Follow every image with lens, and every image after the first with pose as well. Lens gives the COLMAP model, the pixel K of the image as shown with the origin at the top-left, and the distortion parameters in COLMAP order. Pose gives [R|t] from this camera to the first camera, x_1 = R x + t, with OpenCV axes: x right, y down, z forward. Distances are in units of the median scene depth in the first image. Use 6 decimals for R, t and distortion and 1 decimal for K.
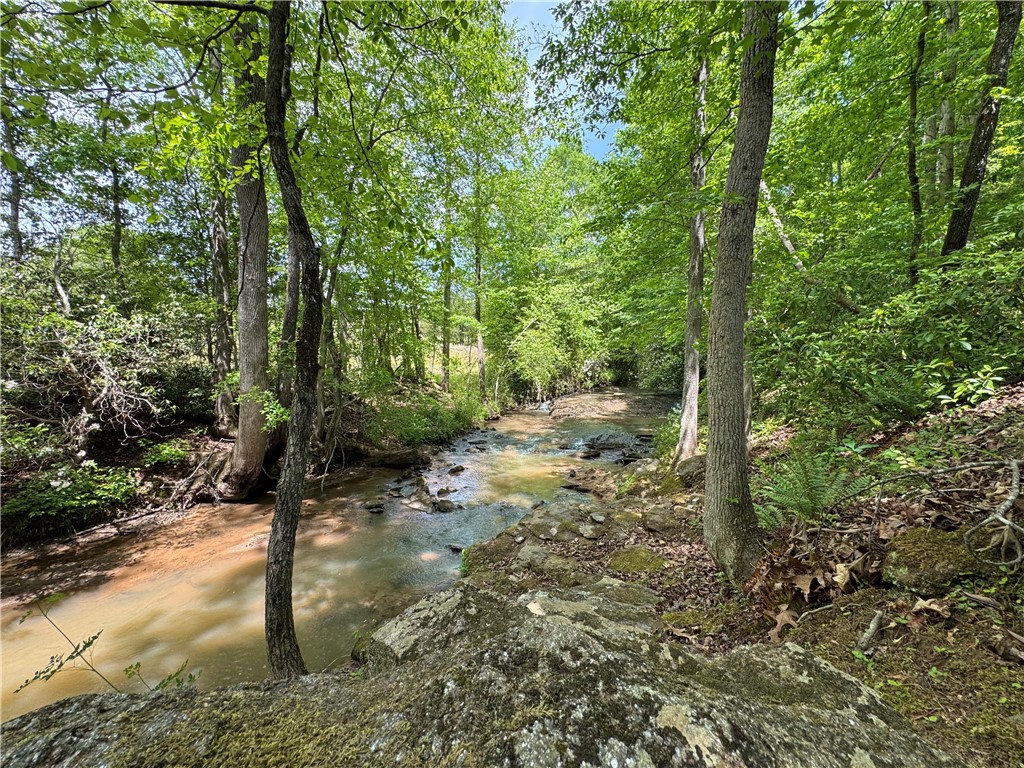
lens RADIAL K [[410.6, 0, 513.6], [0, 410.6, 386.0], [0, 0, 1]] dist [-0.001007, 0.001096]
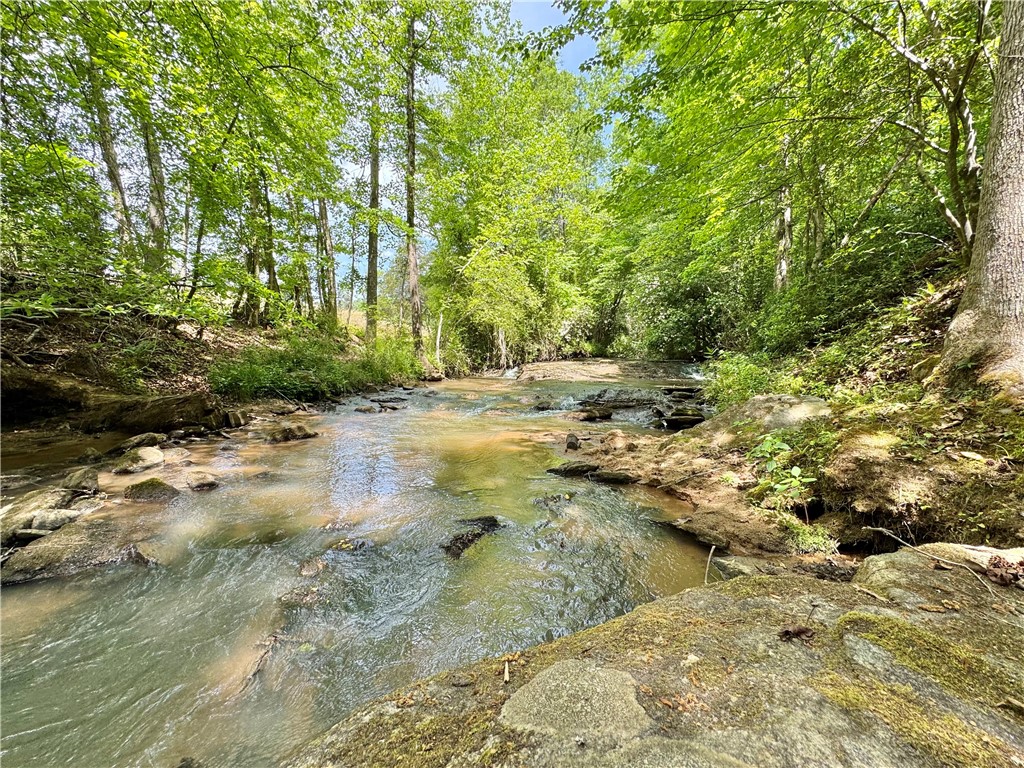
lens RADIAL K [[410.6, 0, 507.8], [0, 410.6, 388.4], [0, 0, 1]] dist [-0.001007, 0.001096]
pose [[0.997962, 0.001699, 0.063785, 0.023684], [-0.002420, 0.999934, 0.011223, 0.069416], [-0.063762, -0.011354, 0.997901, 0.264922]]
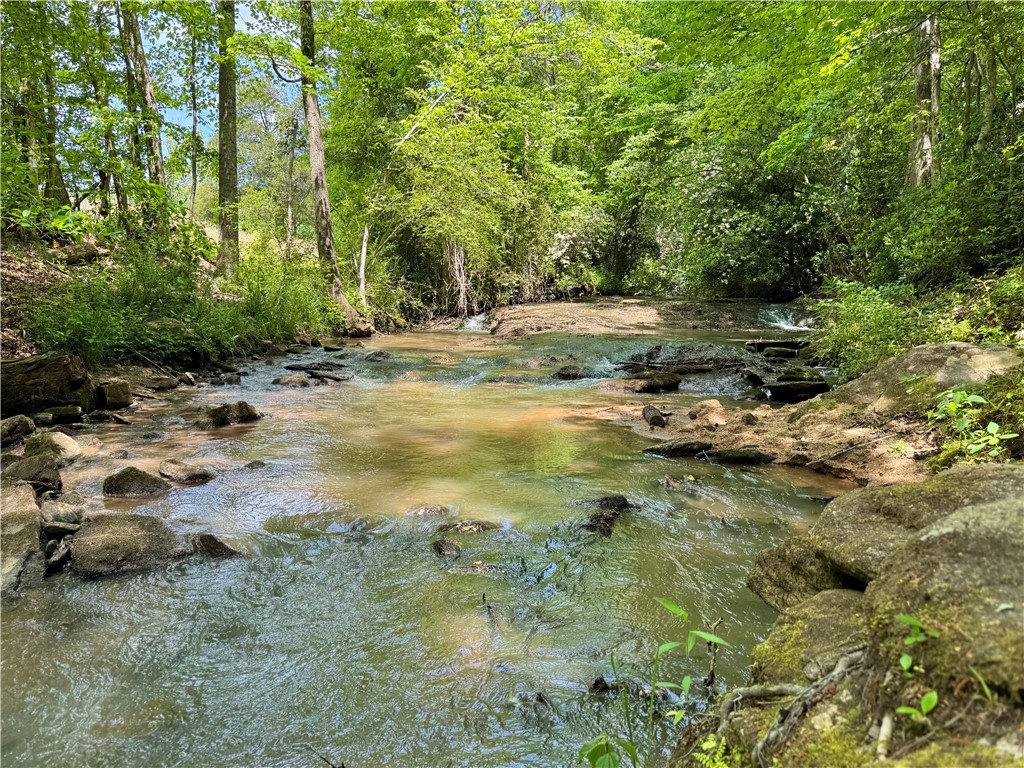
lens RADIAL K [[725.3, 0, 503.3], [0, 725.3, 408.1], [0, 0, 1]] dist [0.050296, -0.066063]
pose [[0.987868, -0.022794, 0.153614, -0.015377], [0.009294, 0.996074, 0.088037, 0.072348], [-0.155017, -0.085541, 0.984201, 0.234133]]
